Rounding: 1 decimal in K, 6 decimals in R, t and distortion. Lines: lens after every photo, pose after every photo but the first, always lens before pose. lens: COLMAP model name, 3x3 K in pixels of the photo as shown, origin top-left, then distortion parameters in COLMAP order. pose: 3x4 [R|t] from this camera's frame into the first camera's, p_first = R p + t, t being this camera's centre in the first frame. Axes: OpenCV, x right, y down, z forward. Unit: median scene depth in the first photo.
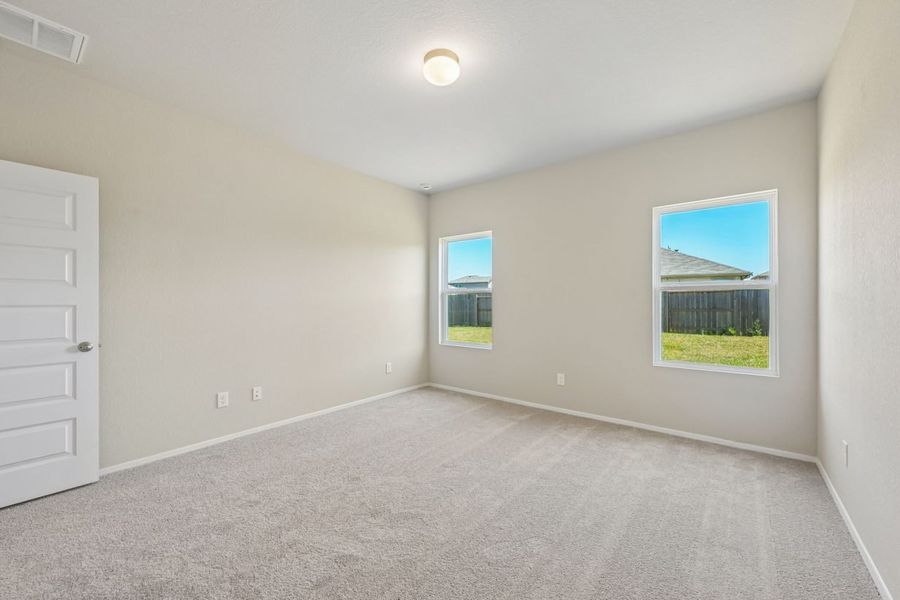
lens RADIAL K [[356.3, 0, 449.3], [0, 356.3, 302.3], [0, 0, 1]] dist [-0.000546, 0.000012]
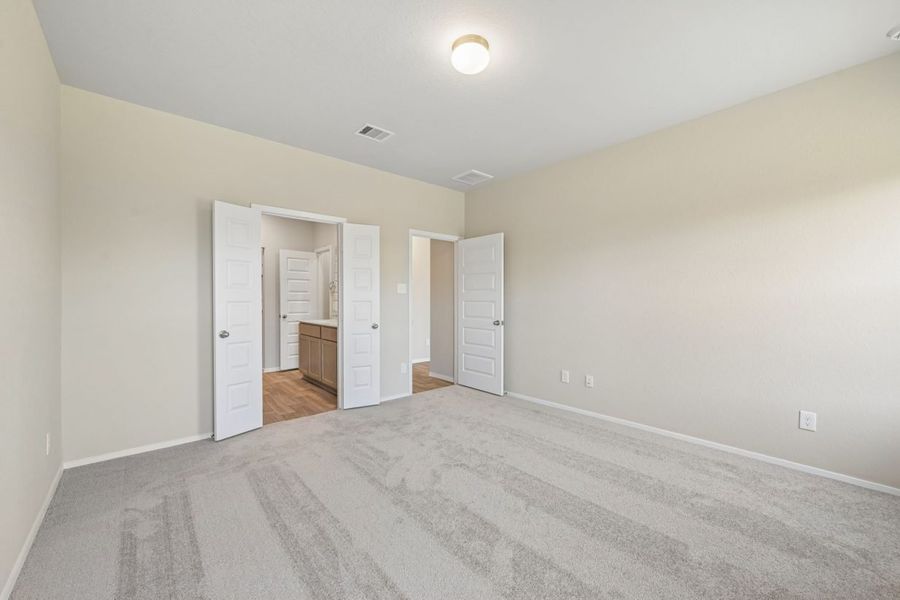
lens RADIAL K [[356.3, 0, 449.3], [0, 356.3, 302.3], [0, 0, 1]] dist [-0.000546, 0.000012]
pose [[-0.170069, 0.013277, -0.985343, 0.693961], [-0.002388, 0.999901, 0.013885, -0.008531], [0.985429, 0.004715, -0.170020, 0.815621]]
